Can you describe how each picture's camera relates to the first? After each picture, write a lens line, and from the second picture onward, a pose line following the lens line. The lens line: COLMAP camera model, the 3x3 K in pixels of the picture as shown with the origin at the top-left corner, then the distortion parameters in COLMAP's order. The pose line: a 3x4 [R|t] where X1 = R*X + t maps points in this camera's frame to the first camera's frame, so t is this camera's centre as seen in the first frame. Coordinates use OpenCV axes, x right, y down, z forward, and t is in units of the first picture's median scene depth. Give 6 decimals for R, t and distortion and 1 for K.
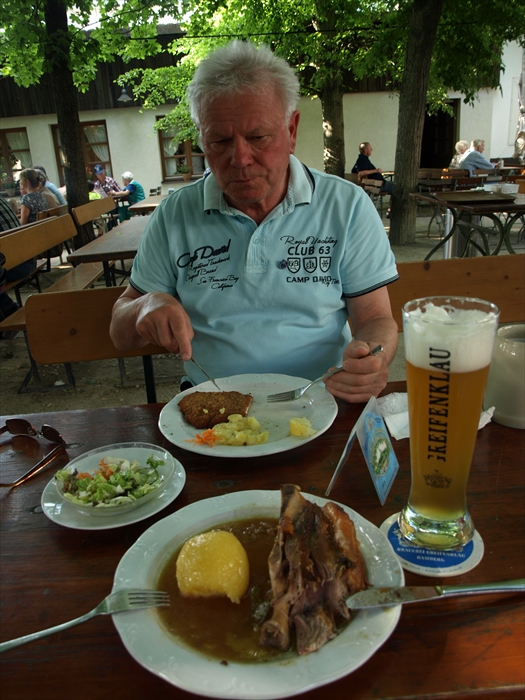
lens RADIAL K [[524.9, 0, 262.5], [0, 524.9, 350.0], [0, 0, 1]] dist [-0.155046, 0.120236]
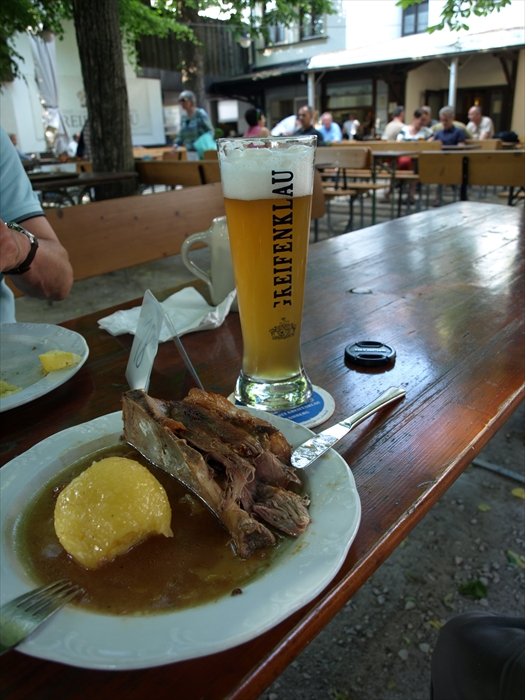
lens RADIAL K [[524.9, 0, 262.5], [0, 524.9, 350.0], [0, 0, 1]] dist [-0.155046, 0.120236]
pose [[0.713571, -0.252917, 0.653337, -0.333530], [0.227465, 0.965679, 0.125394, 0.168429], [-0.662629, 0.059134, 0.746610, 0.331729]]
